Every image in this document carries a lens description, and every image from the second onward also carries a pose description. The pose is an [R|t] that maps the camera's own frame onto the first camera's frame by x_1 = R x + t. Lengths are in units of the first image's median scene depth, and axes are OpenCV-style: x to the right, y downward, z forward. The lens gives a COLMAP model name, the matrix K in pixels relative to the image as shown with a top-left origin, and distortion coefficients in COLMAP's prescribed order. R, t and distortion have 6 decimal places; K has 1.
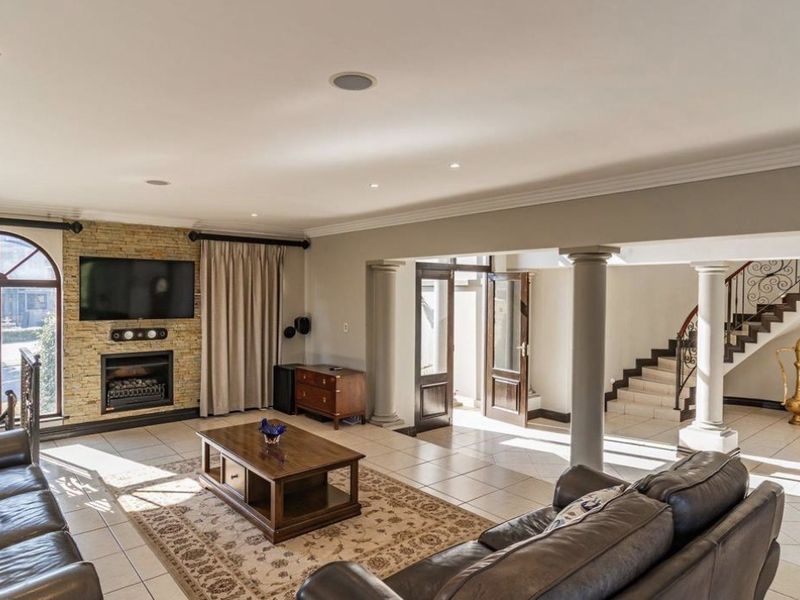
lens RADIAL K [[511.0, 0, 400.0], [0, 511.0, 300.0], [0, 0, 1]] dist [-0.002416, -0.000641]
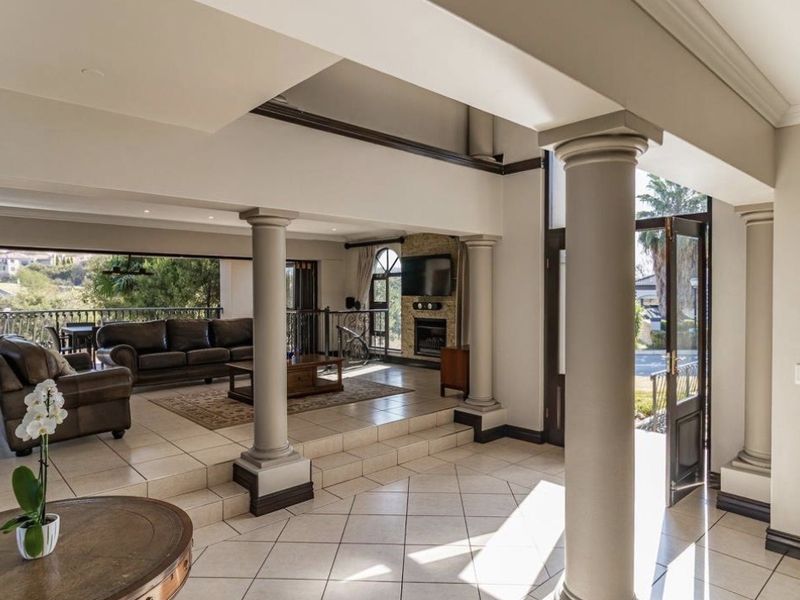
lens RADIAL K [[511.0, 0, 400.0], [0, 511.0, 300.0], [0, 0, 1]] dist [-0.002416, -0.000641]
pose [[0.029748, 0.008088, -0.999525, 1.011478], [-0.011785, 0.999901, 0.007740, 0.040241], [0.999488, 0.011549, 0.029840, 0.907940]]
